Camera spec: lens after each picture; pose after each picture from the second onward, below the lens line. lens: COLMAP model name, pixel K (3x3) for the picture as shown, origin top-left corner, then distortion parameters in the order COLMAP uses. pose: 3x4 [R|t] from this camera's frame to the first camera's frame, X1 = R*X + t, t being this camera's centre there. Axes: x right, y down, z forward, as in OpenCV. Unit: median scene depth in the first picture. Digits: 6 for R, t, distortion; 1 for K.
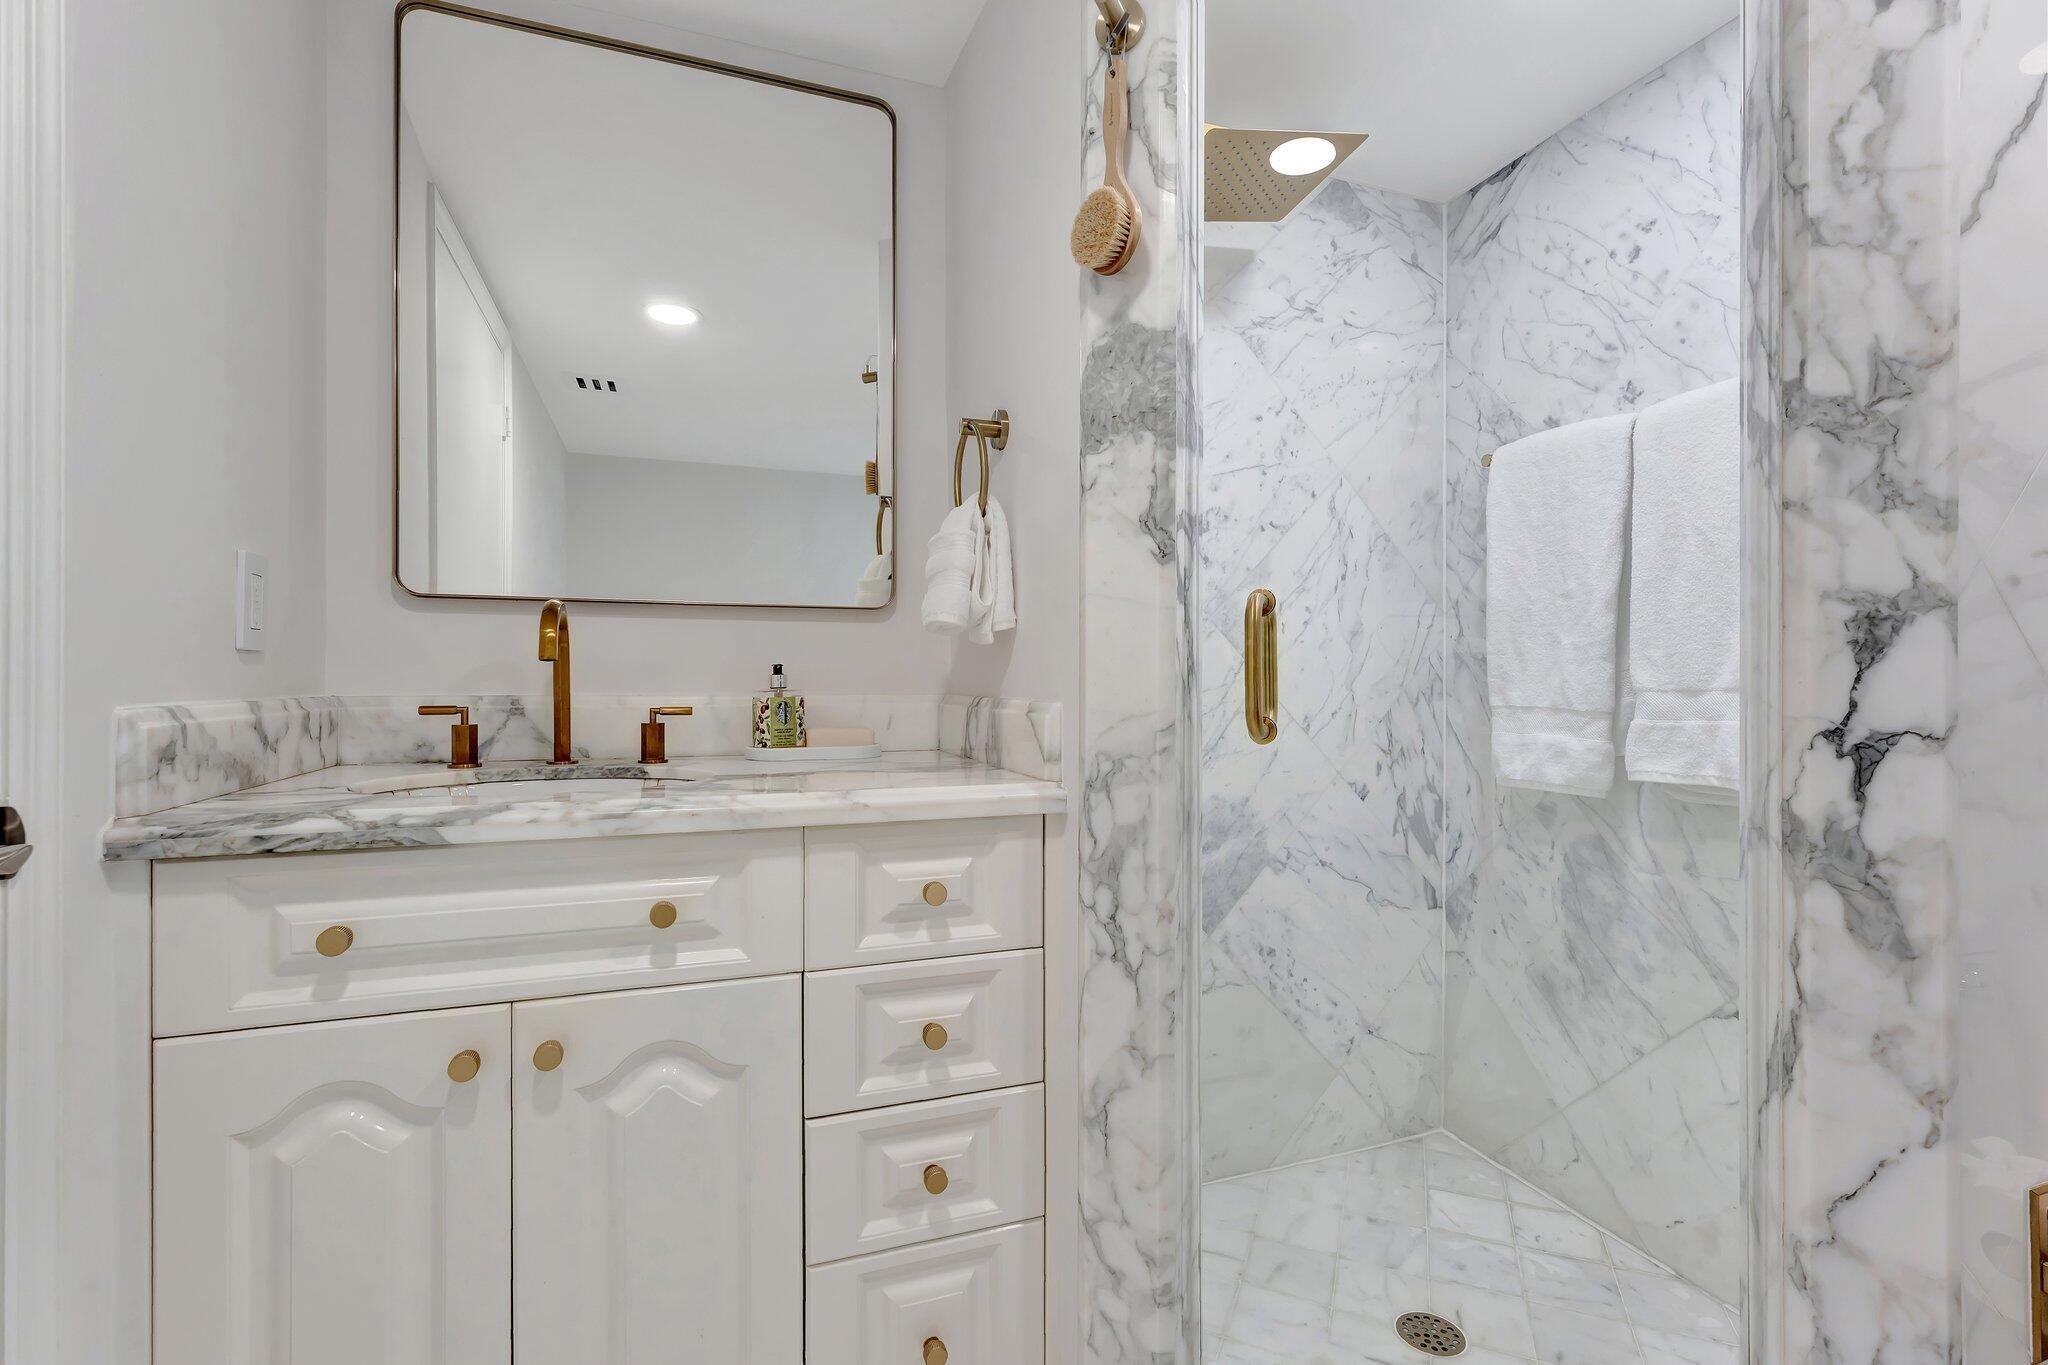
lens RADIAL K [[935.7, 0, 1027.5], [0, 935.7, 678.5], [0, 0, 1]] dist [-0.000569, -0.000664]
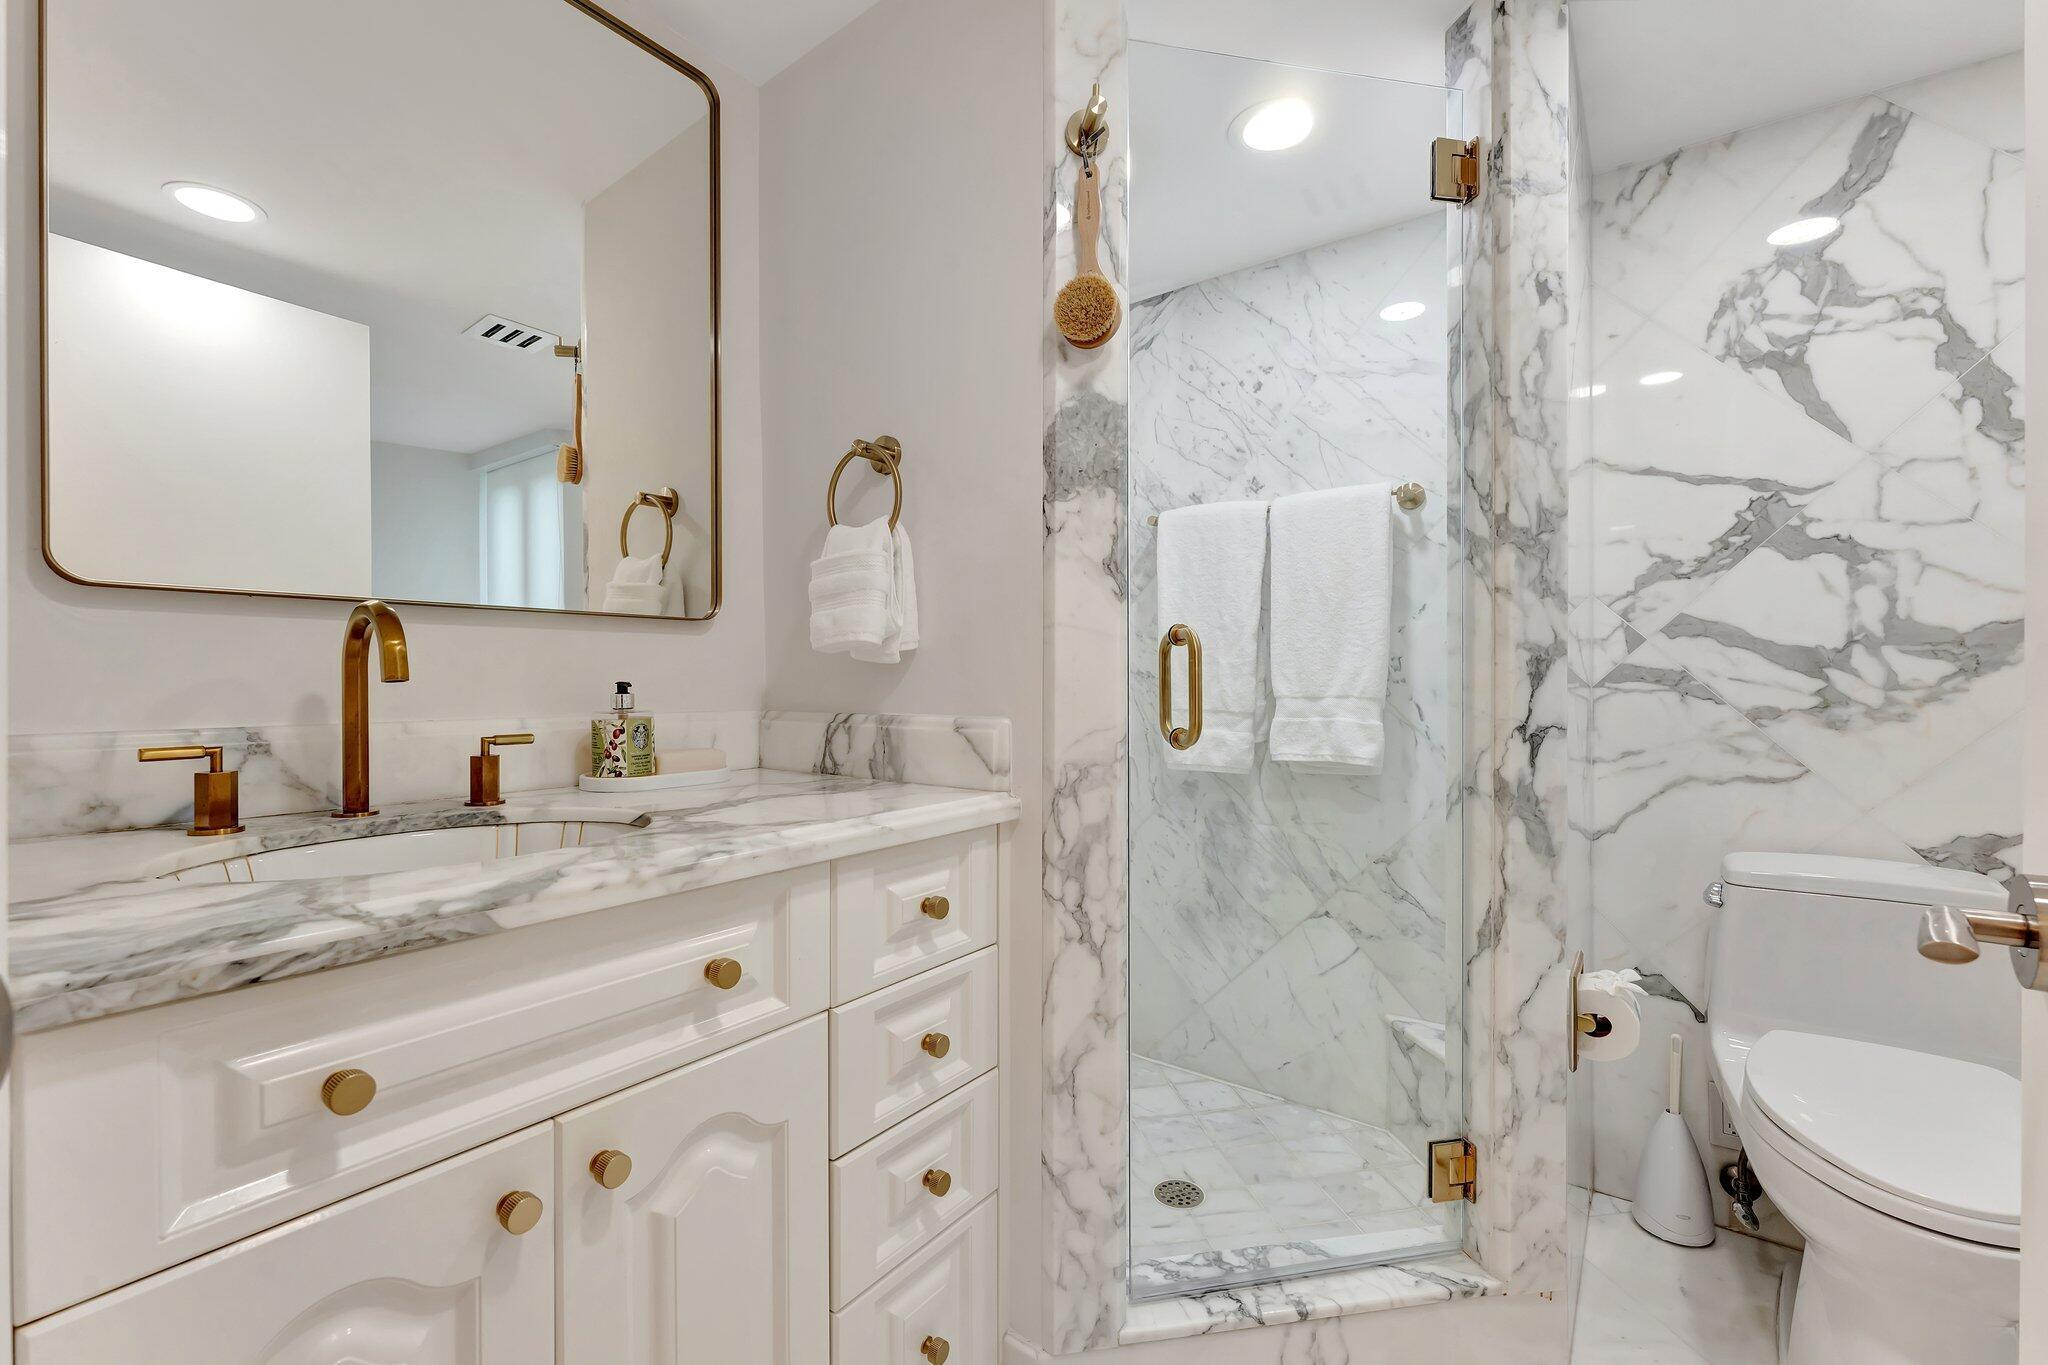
lens RADIAL K [[875.0, 0, 1032.6], [0, 875.0, 681.3], [0, 0, 1]] dist [-0.001251, -0.000813]
pose [[0.831959, -0.004385, 0.554819, -0.556658], [0.002502, 0.999988, 0.004153, -0.025328], [-0.554831, -0.002067, 0.831961, 0.136013]]
